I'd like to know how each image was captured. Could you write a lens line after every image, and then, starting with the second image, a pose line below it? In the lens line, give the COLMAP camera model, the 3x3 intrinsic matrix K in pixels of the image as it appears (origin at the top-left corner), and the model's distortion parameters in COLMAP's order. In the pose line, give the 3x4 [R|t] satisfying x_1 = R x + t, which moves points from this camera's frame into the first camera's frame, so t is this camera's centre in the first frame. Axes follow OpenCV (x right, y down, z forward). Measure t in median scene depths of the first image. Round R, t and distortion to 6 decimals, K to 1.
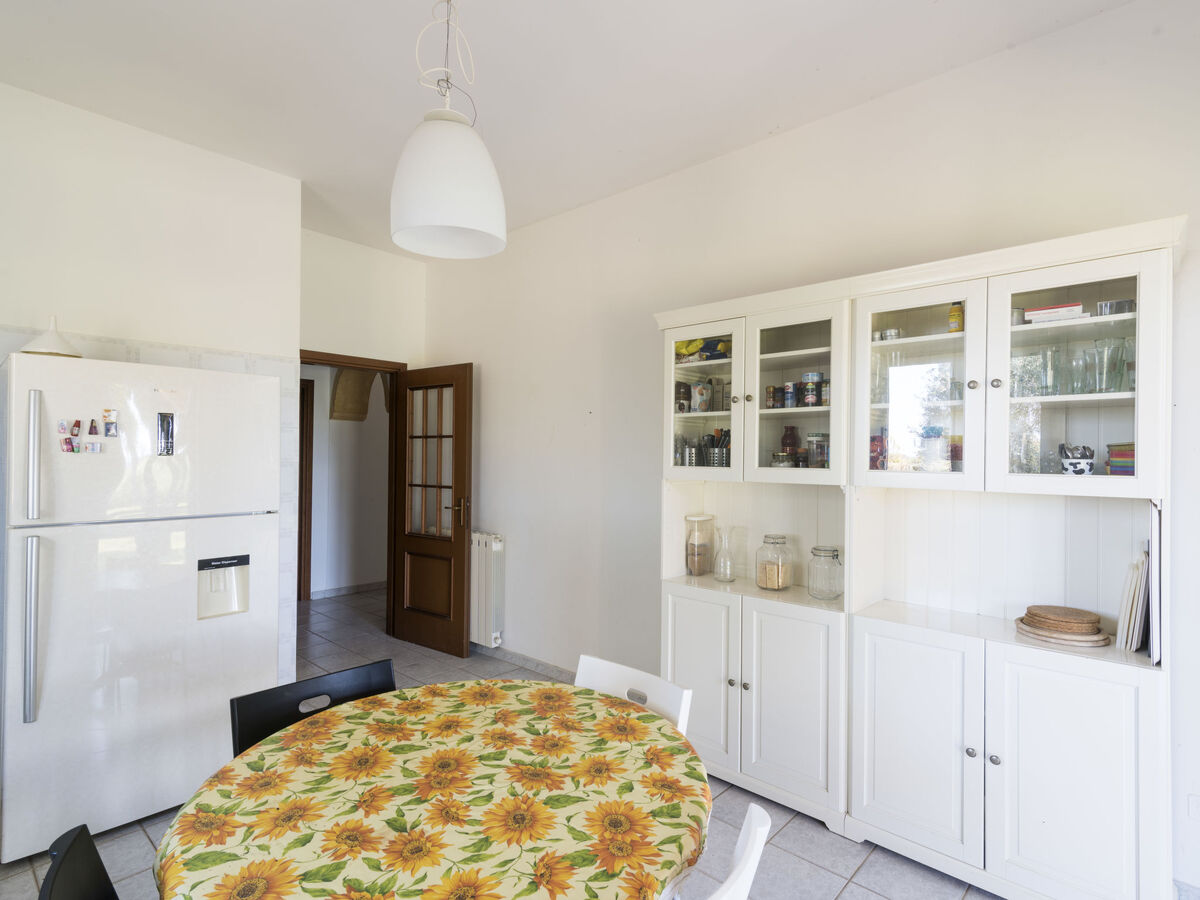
lens RADIAL K [[618.5, 0, 611.7], [0, 618.5, 451.0], [0, 0, 1]] dist [0.013747, -0.002851]
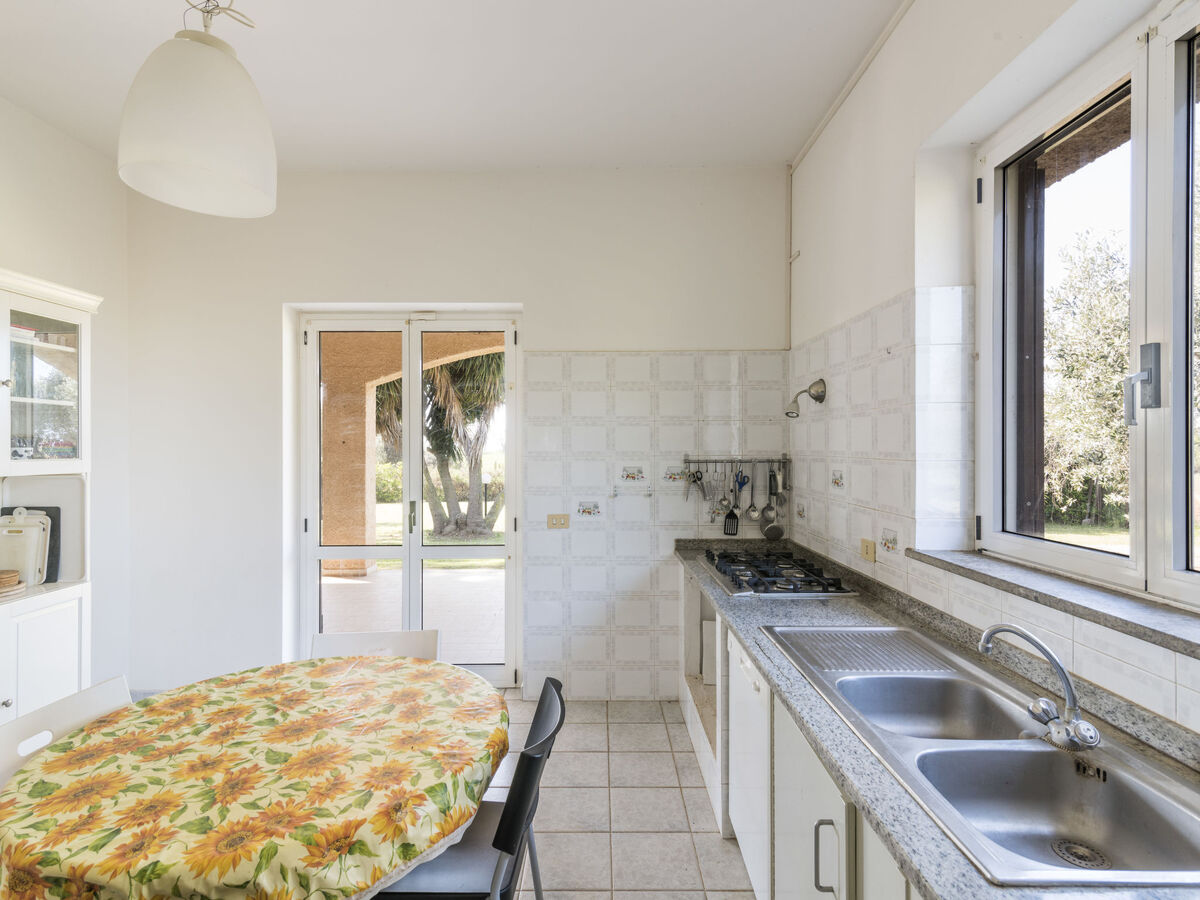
lens RADIAL K [[618.5, 0, 599.7], [0, 618.5, 451.6], [0, 0, 1]] dist [0.013747, -0.002851]
pose [[-0.651624, -0.014173, 0.758410, -1.088256], [-0.008024, 0.999898, 0.011791, -0.003266], [-0.758500, 0.001598, -0.651672, 0.990825]]
